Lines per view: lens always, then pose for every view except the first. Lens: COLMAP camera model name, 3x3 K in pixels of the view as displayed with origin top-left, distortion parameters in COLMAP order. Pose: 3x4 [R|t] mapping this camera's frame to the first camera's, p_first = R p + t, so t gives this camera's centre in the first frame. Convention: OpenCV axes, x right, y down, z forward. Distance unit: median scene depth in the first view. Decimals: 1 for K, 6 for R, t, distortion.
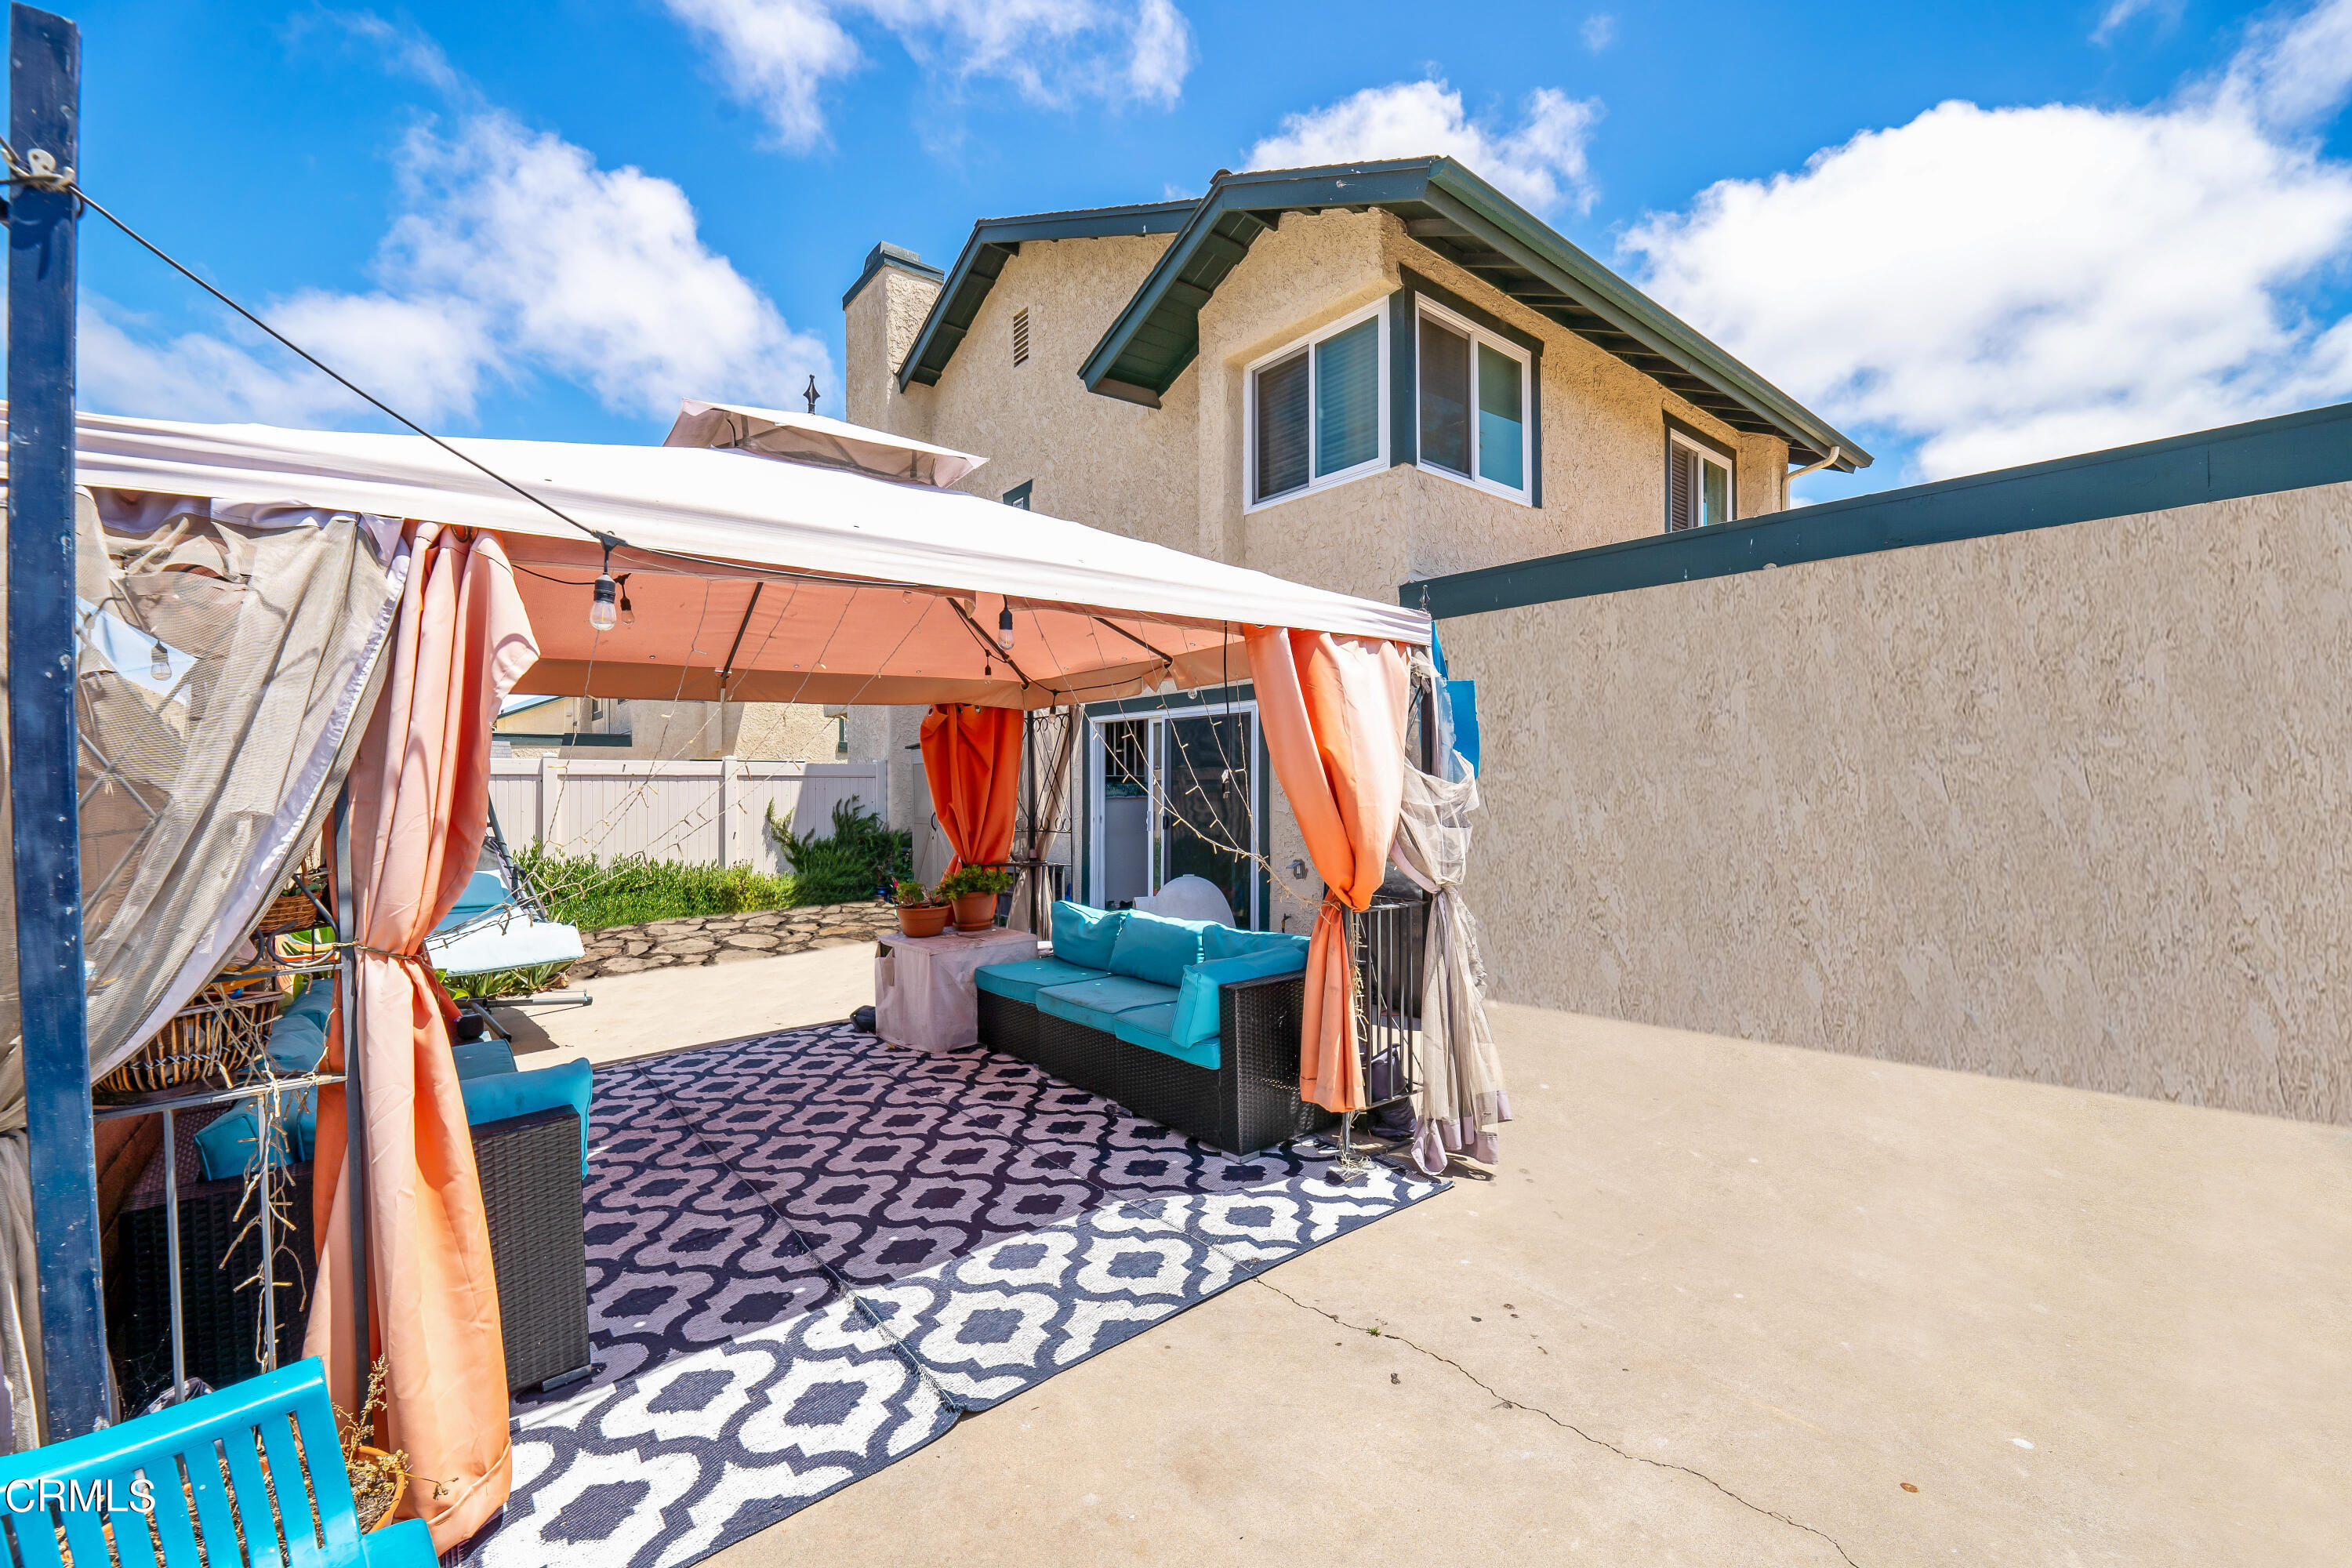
lens RADIAL K [[952.4, 0, 1178.9], [0, 952.4, 785.2], [0, 0, 1]] dist [0.003226, -0.004428]
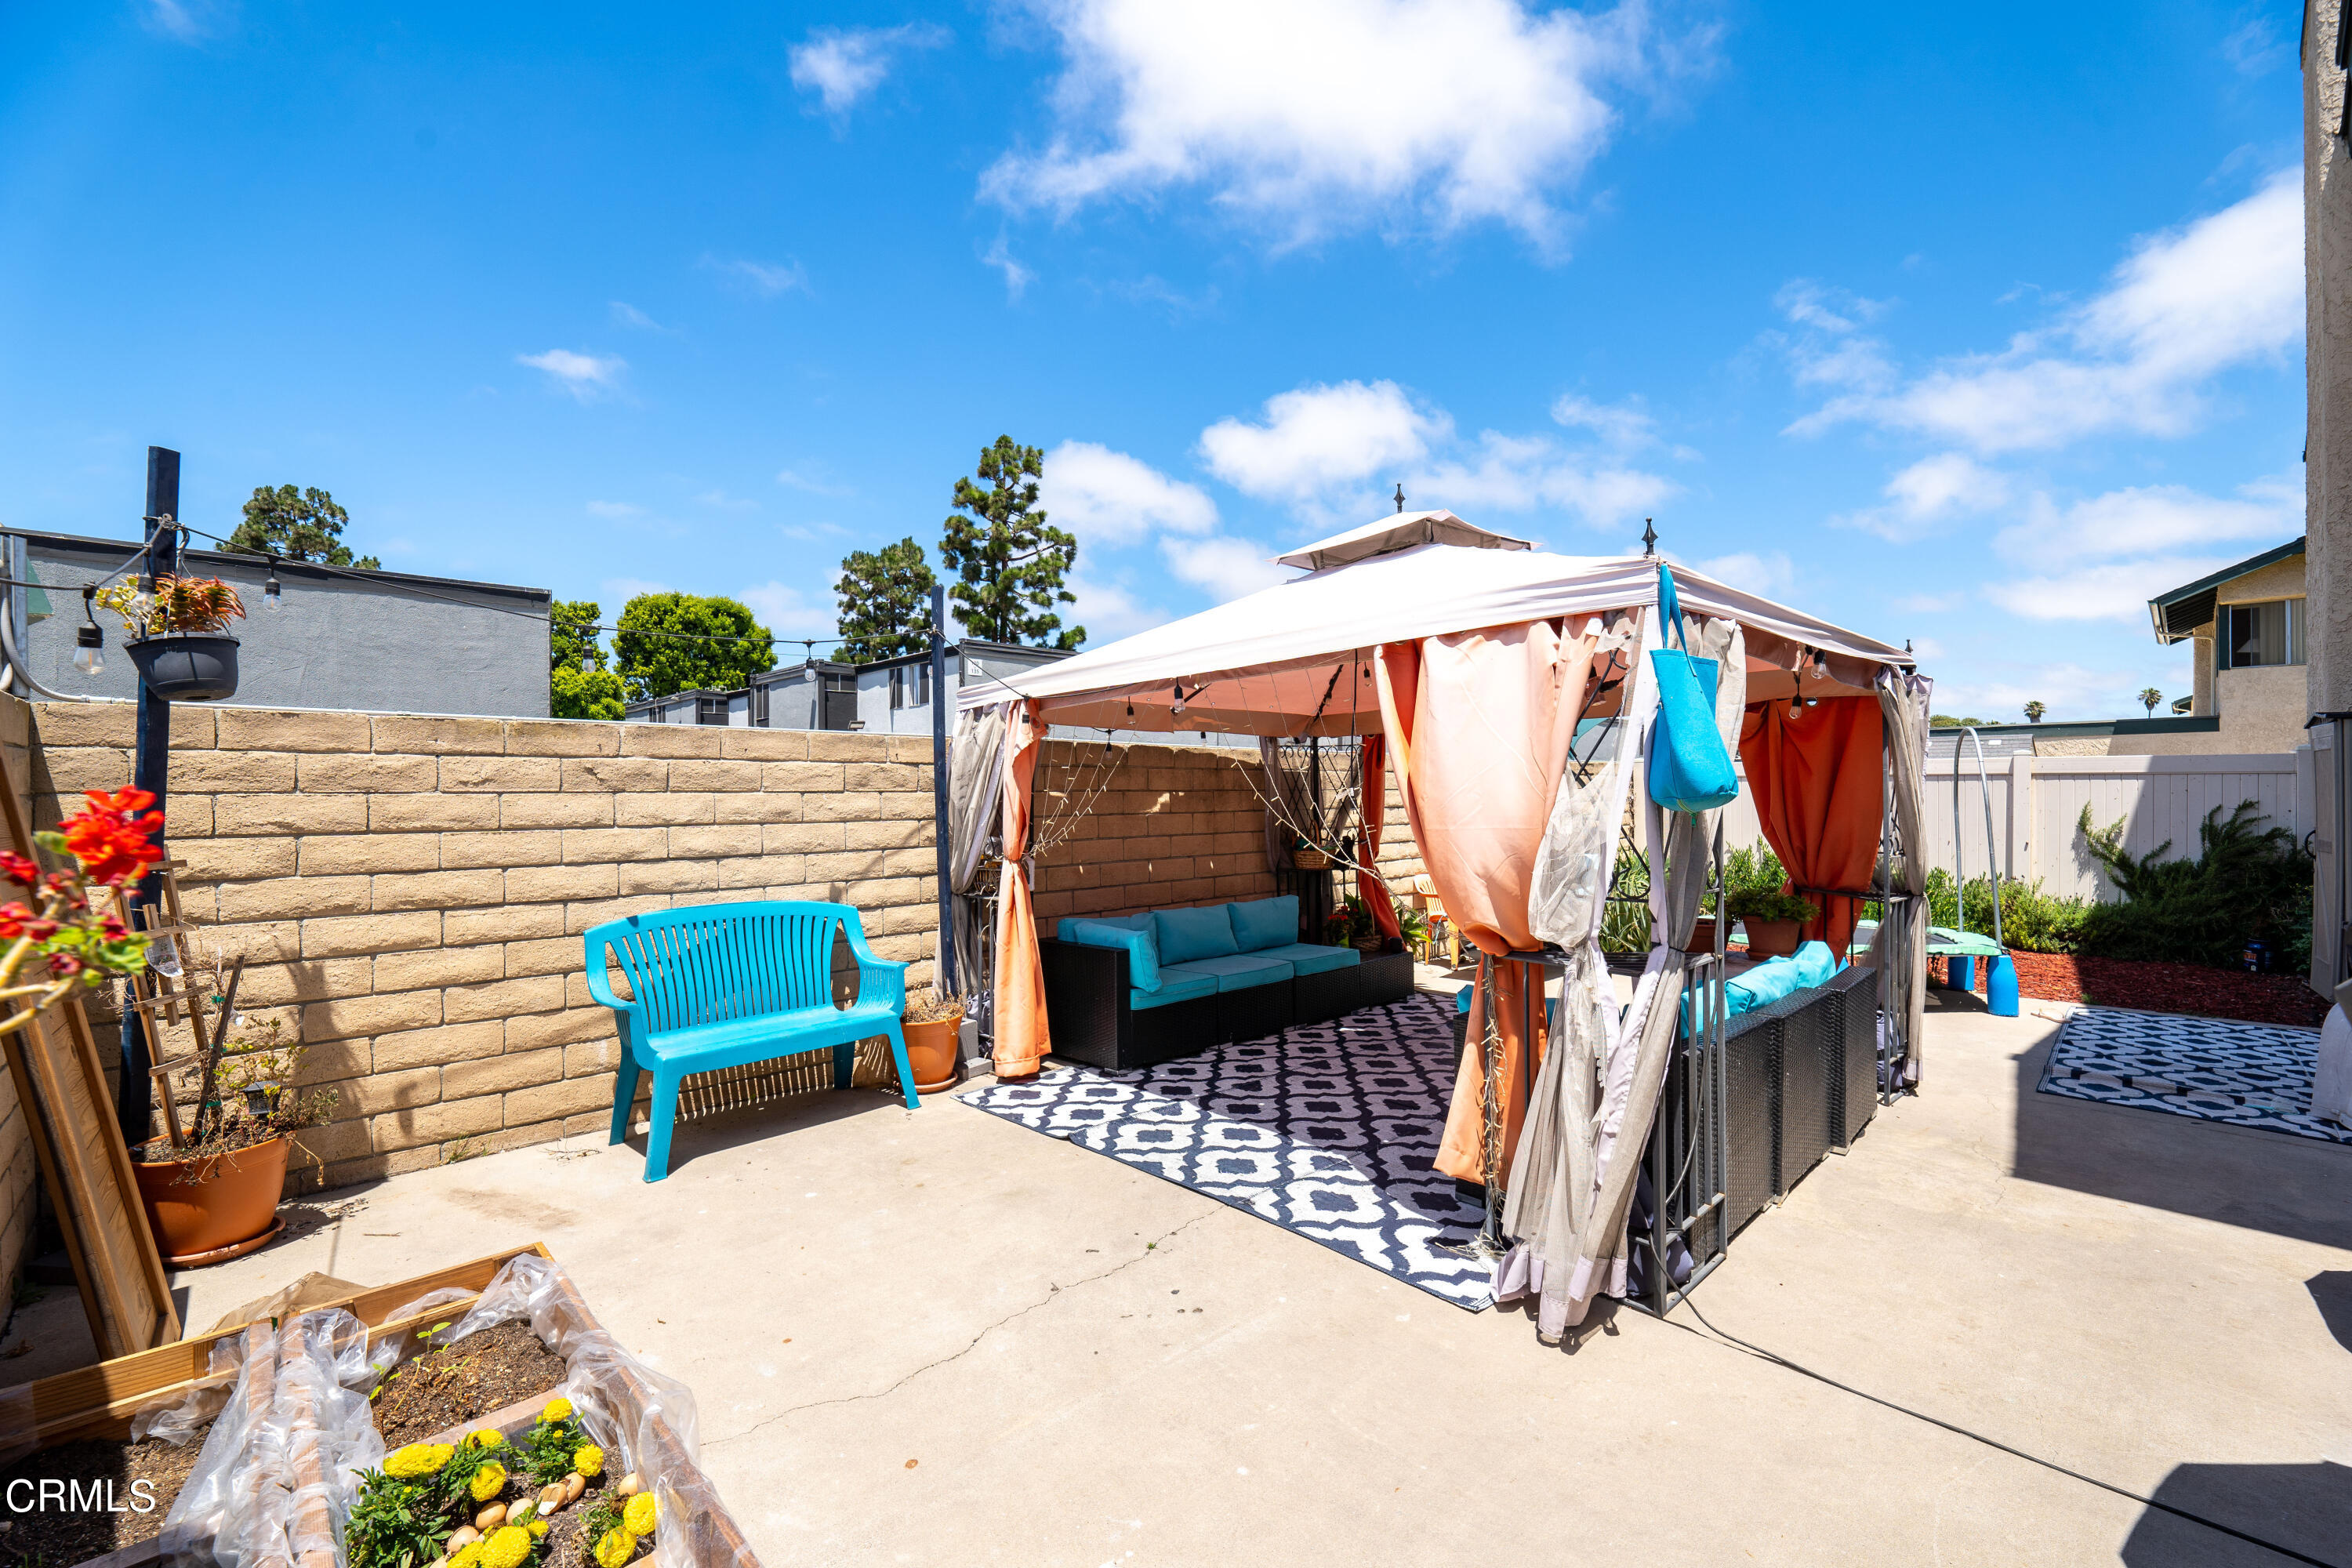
lens RADIAL K [[952.4, 0, 1170.9], [0, 952.4, 787.7], [0, 0, 1]] dist [0.003226, -0.004428]
pose [[0.066004, 0.004950, -0.997807, 1.135088], [0.004586, 0.999976, 0.005265, -0.023453], [0.997809, -0.004923, 0.065980, 0.745185]]
